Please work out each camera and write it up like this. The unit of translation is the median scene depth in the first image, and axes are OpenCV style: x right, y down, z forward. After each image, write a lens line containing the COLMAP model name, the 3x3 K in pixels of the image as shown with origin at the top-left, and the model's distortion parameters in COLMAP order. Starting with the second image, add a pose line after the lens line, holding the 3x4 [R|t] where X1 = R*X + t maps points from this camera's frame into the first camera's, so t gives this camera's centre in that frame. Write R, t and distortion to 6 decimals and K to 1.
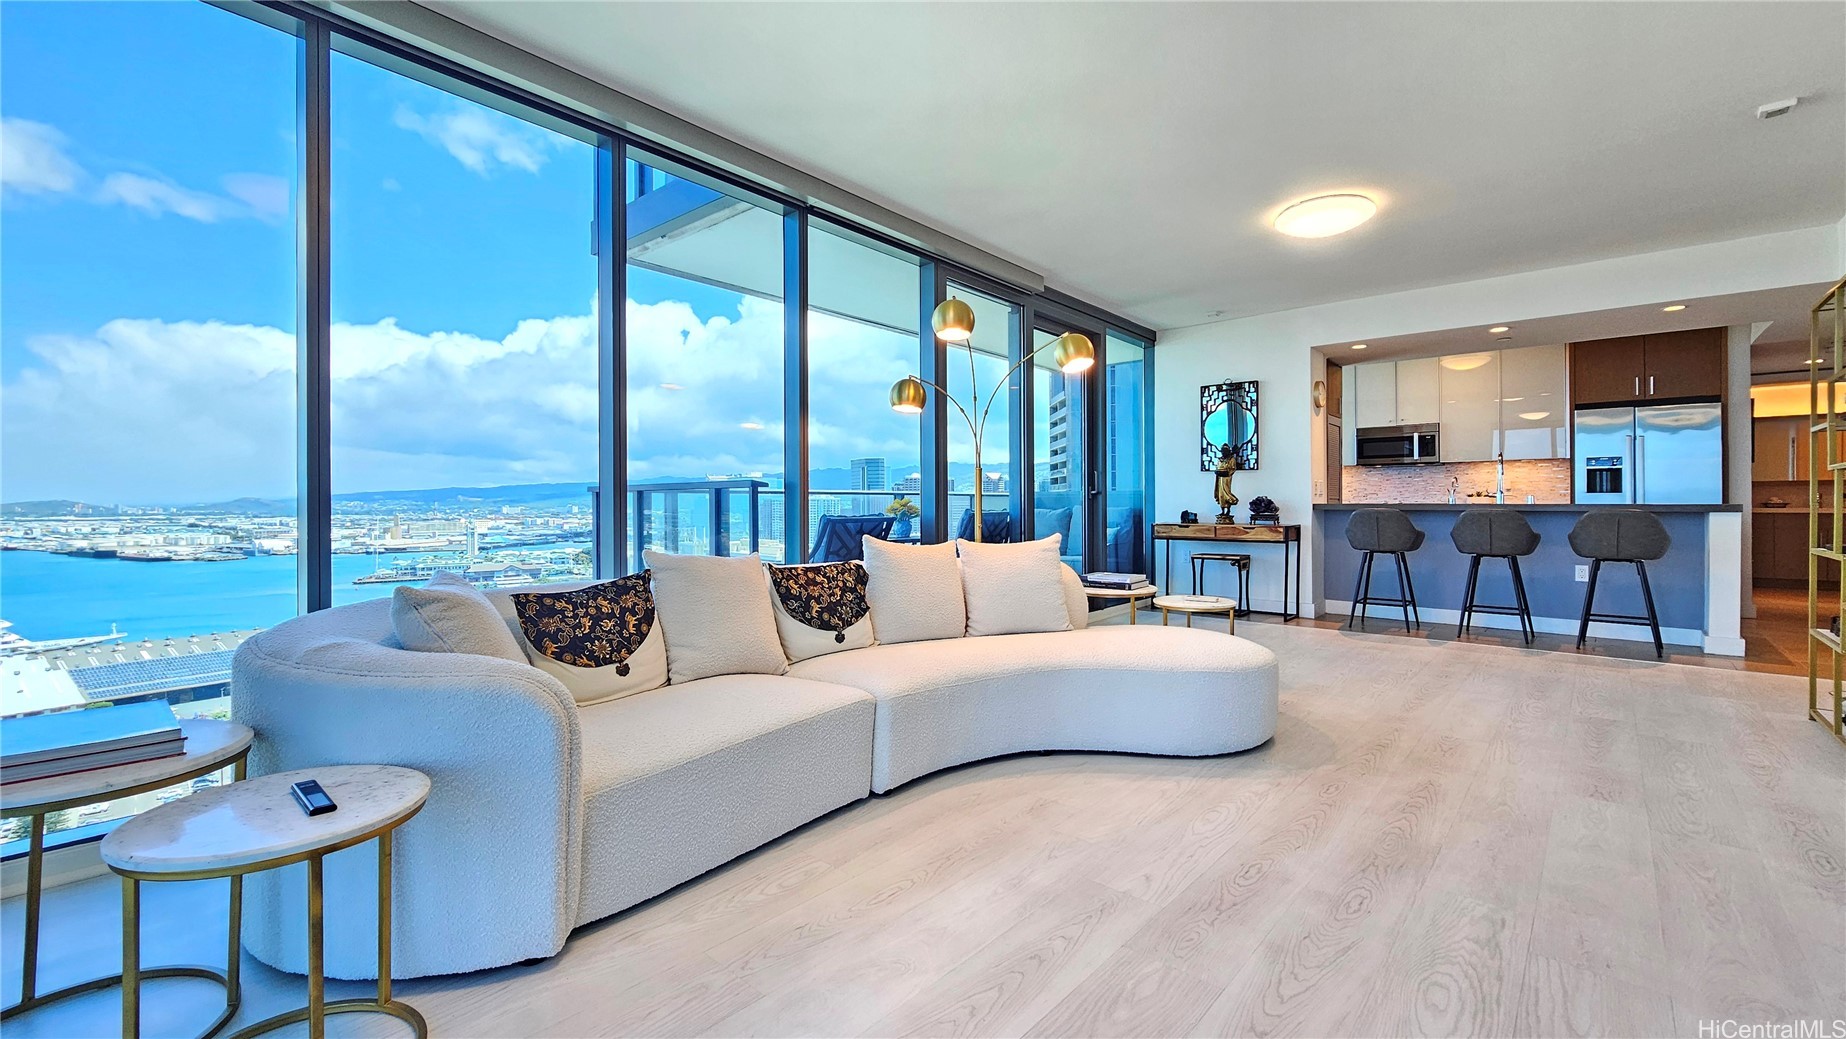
lens RADIAL K [[766.2, 0, 929.9], [0, 766.2, 507.9], [0, 0, 1]] dist [0.002431, 0.000273]
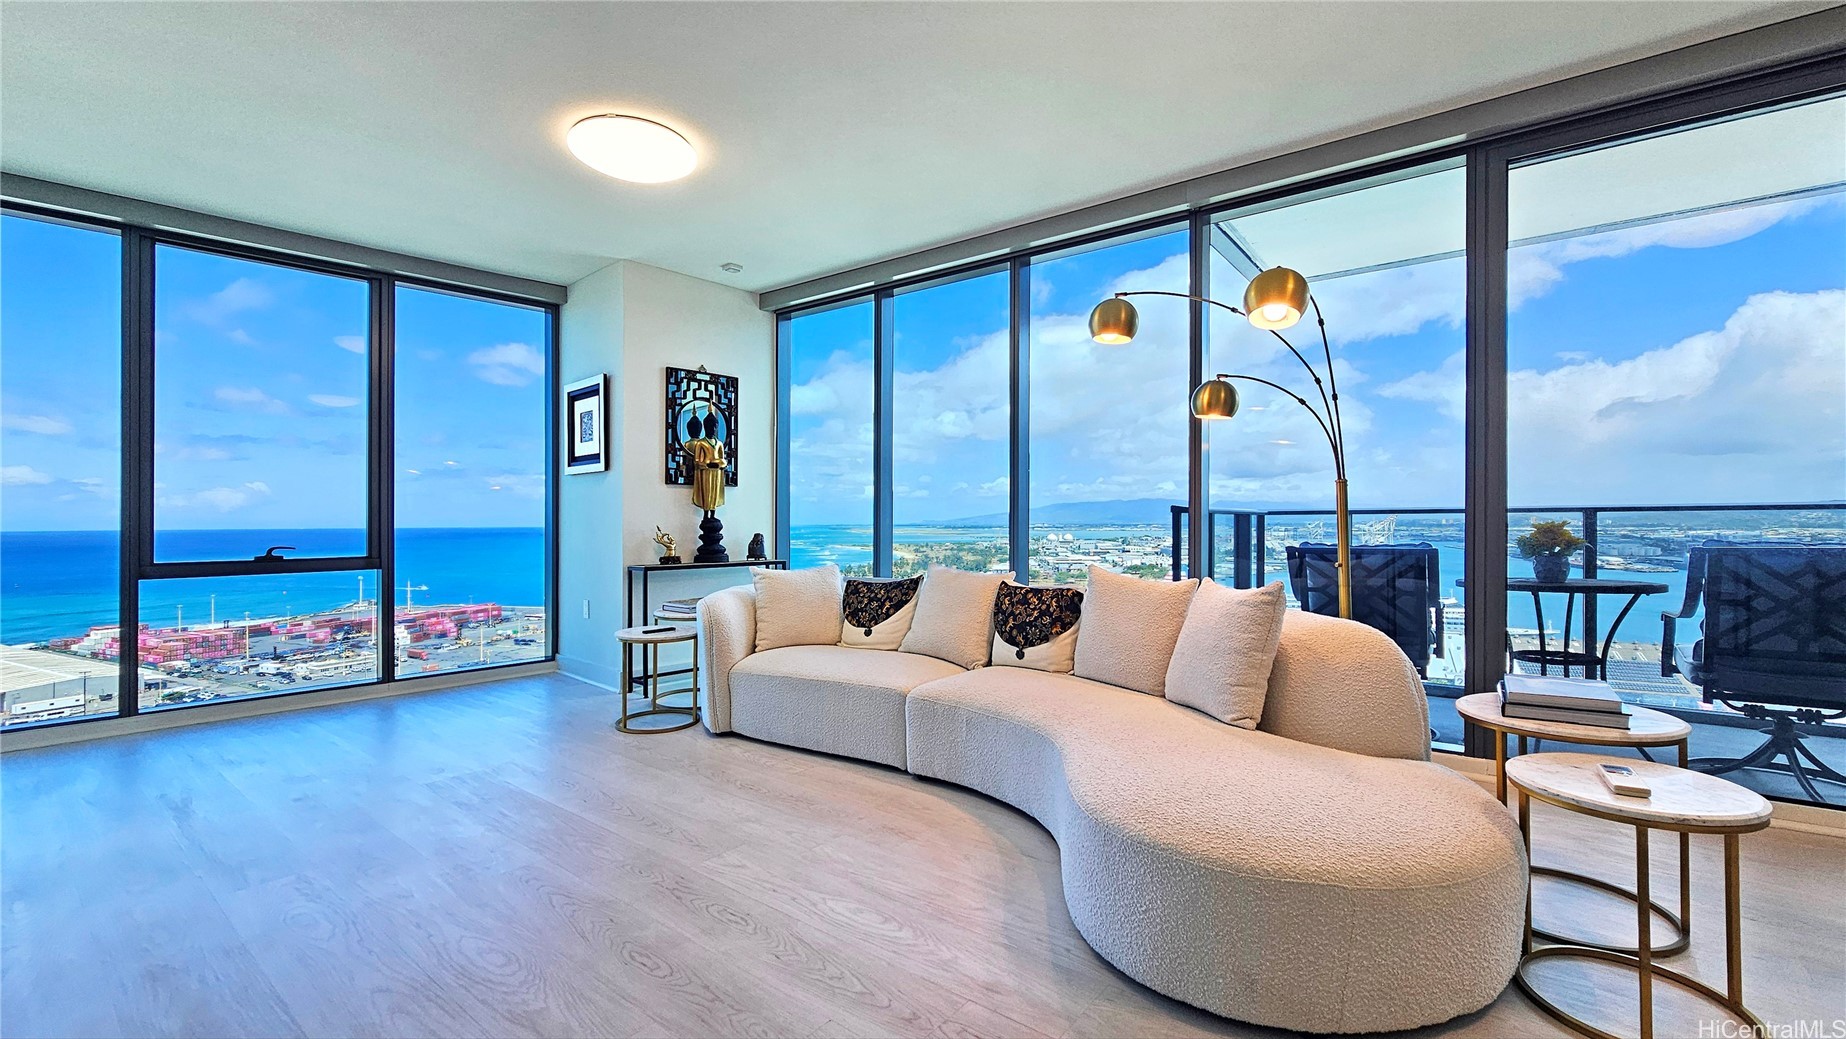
lens RADIAL K [[846.3, 0, 1035.2], [0, 846.3, 516.1], [0, 0, 1]] dist [-0.000011, -0.000358]
pose [[0.069447, -0.002593, -0.997582, 0.867837], [0.001227, 0.999996, -0.002514, -0.020157], [0.997585, -0.001050, 0.069450, 0.744972]]
